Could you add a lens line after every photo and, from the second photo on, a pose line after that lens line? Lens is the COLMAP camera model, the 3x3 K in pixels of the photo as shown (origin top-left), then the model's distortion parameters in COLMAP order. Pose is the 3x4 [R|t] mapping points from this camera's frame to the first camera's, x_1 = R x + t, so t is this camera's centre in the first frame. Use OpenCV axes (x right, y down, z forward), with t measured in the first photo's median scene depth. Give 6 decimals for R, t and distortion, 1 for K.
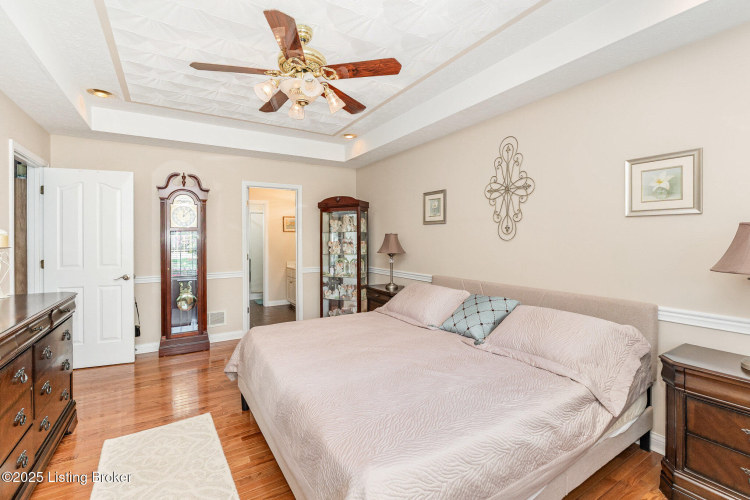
lens RADIAL K [[326.1, 0, 368.4], [0, 326.1, 242.4], [0, 0, 1]] dist [-0.001160, 0.000189]
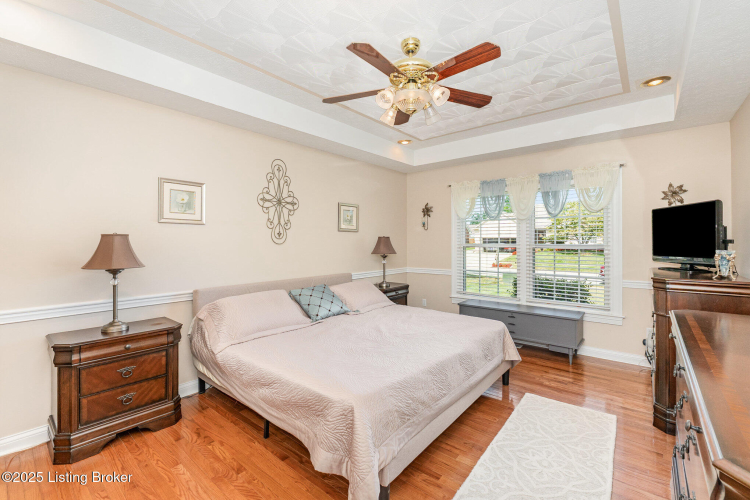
lens RADIAL K [[326.1, 0, 369.2], [0, 326.1, 245.1], [0, 0, 1]] dist [-0.001160, 0.000189]
pose [[-0.295517, -0.011891, 0.955263, -0.841918], [0.008994, 0.999844, 0.015228, -0.017701], [-0.955295, 0.013092, -0.295364, 1.044716]]
